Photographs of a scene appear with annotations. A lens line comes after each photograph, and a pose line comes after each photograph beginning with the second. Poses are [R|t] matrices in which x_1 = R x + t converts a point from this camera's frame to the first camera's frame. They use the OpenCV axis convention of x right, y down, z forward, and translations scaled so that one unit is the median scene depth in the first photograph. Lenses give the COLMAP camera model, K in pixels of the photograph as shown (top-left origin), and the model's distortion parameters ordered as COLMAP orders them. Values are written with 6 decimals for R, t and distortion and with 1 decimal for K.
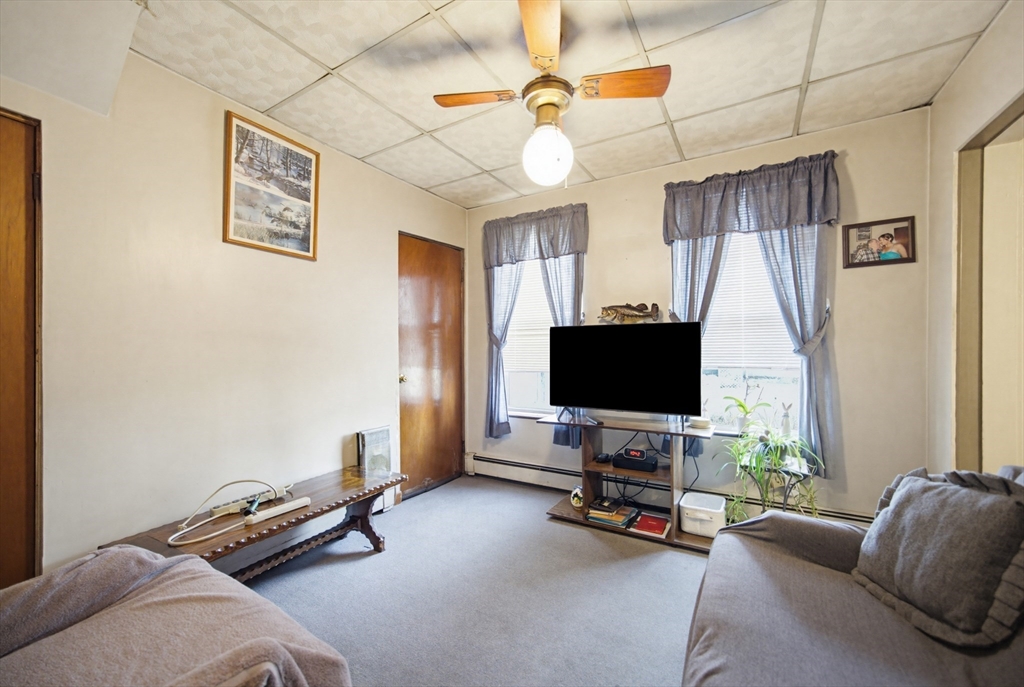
lens RADIAL K [[393.4, 0, 514.4], [0, 393.4, 349.3], [0, 0, 1]] dist [-0.000769, 0.000158]
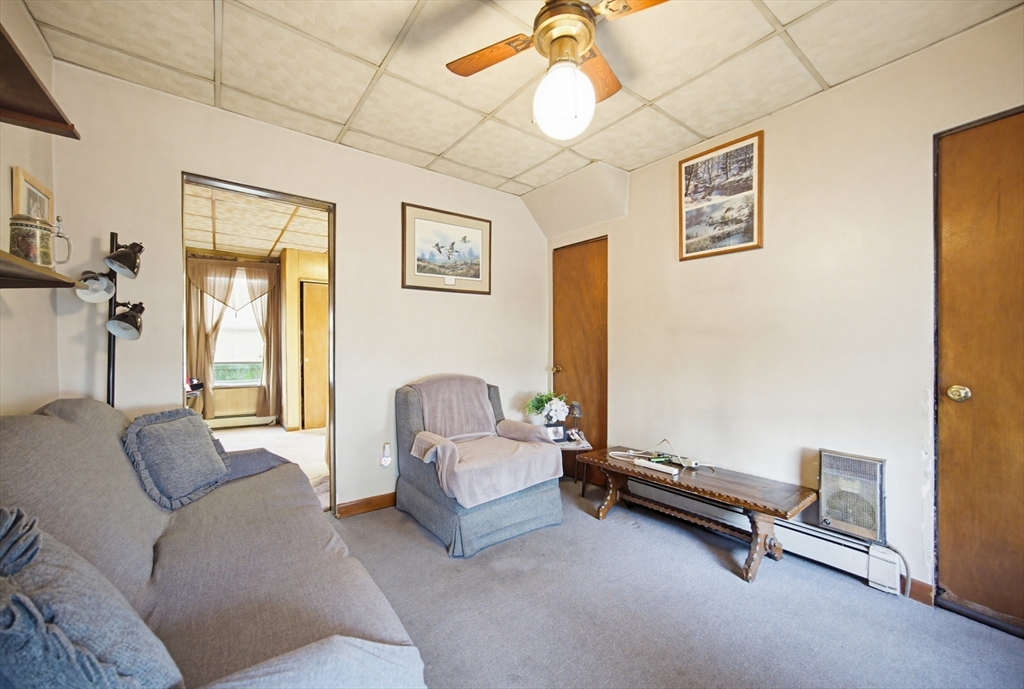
lens RADIAL K [[404.1, 0, 532.1], [0, 404.1, 353.5], [0, 0, 1]] dist [-0.032614, 0.000212]
pose [[-0.369413, 0.022290, -0.928998, 0.619909], [-0.001233, 0.999700, 0.024477, 0.005399], [0.929265, 0.010187, -0.369274, 0.900591]]
